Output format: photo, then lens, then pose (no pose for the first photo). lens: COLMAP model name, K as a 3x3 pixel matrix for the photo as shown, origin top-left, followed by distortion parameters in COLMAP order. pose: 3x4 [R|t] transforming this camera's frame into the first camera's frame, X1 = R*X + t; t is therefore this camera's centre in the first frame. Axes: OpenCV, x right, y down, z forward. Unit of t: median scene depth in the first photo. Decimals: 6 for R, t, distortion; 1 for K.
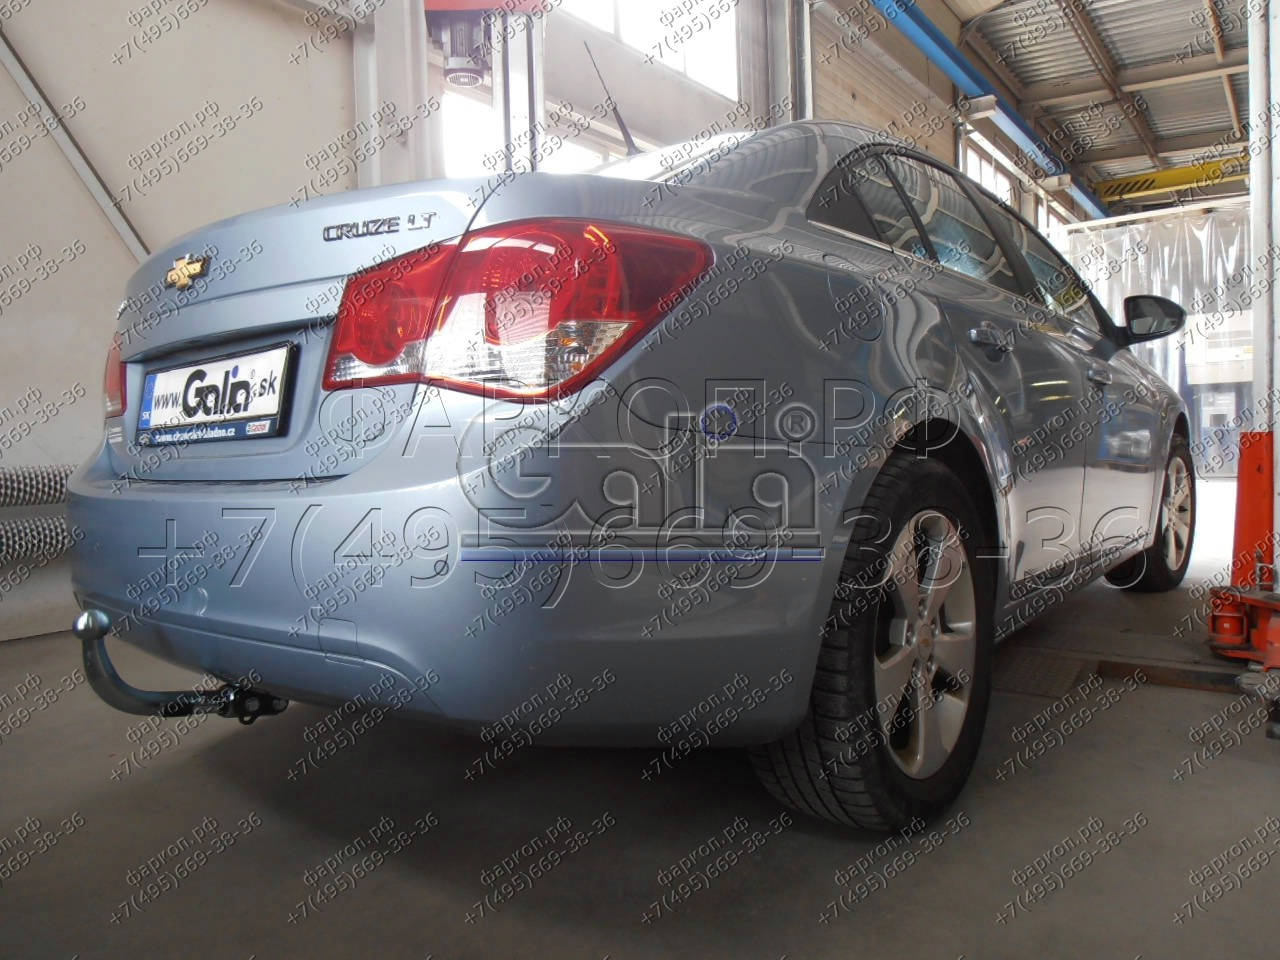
lens RADIAL K [[869.2, 0, 635.8], [0, 869.2, 479.9], [0, 0, 1]] dist [-0.012074, 0.007905]
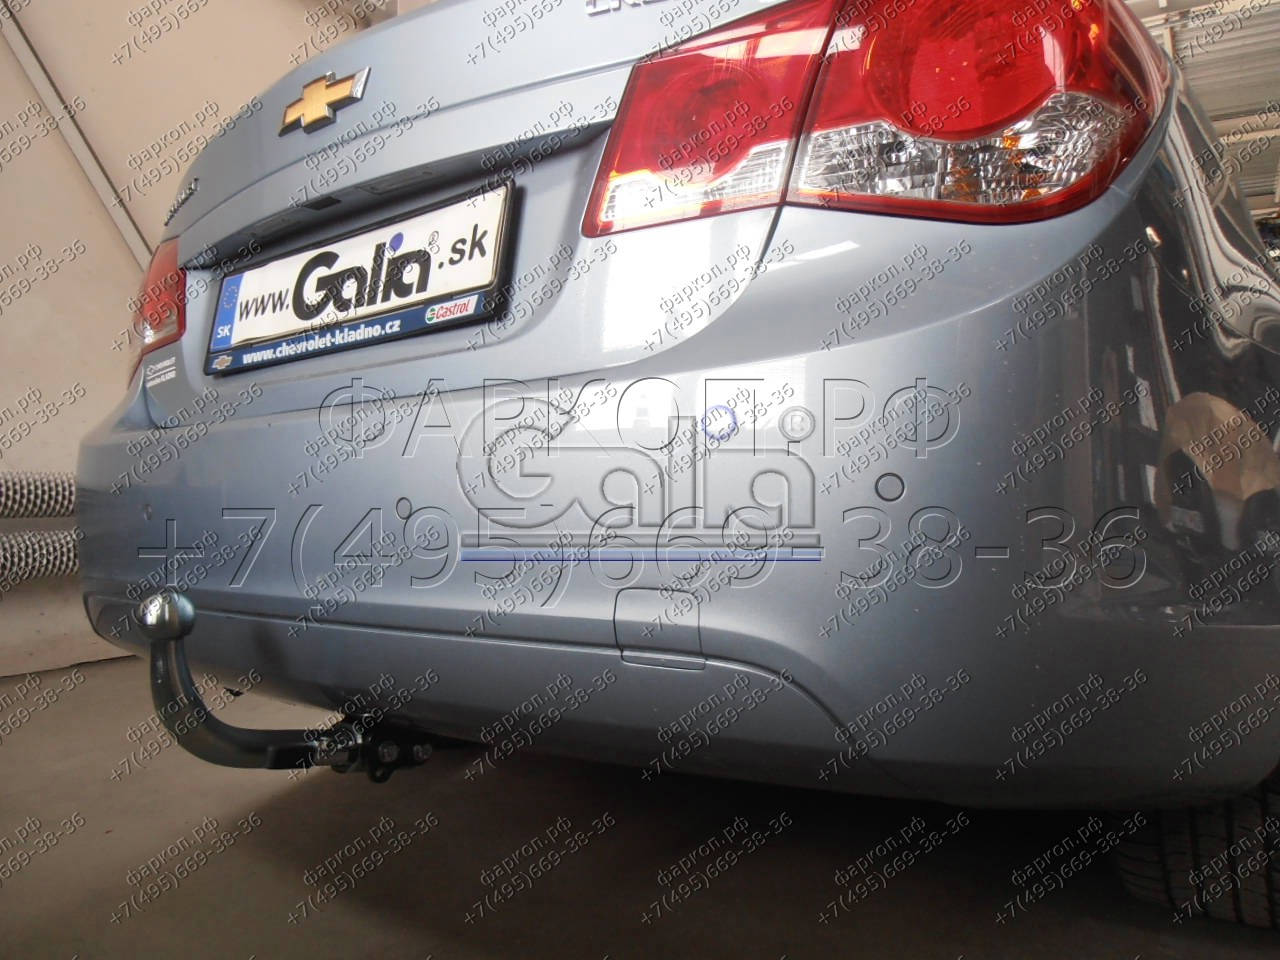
lens RADIAL K [[869.2, 0, 641.5], [0, 869.2, 476.1], [0, 0, 1]] dist [-0.012074, 0.007905]
pose [[0.997575, 0.016462, 0.067621, -0.300630], [-0.011399, 0.997149, -0.074589, 0.098089], [-0.068656, 0.073637, 0.994919, 0.318496]]
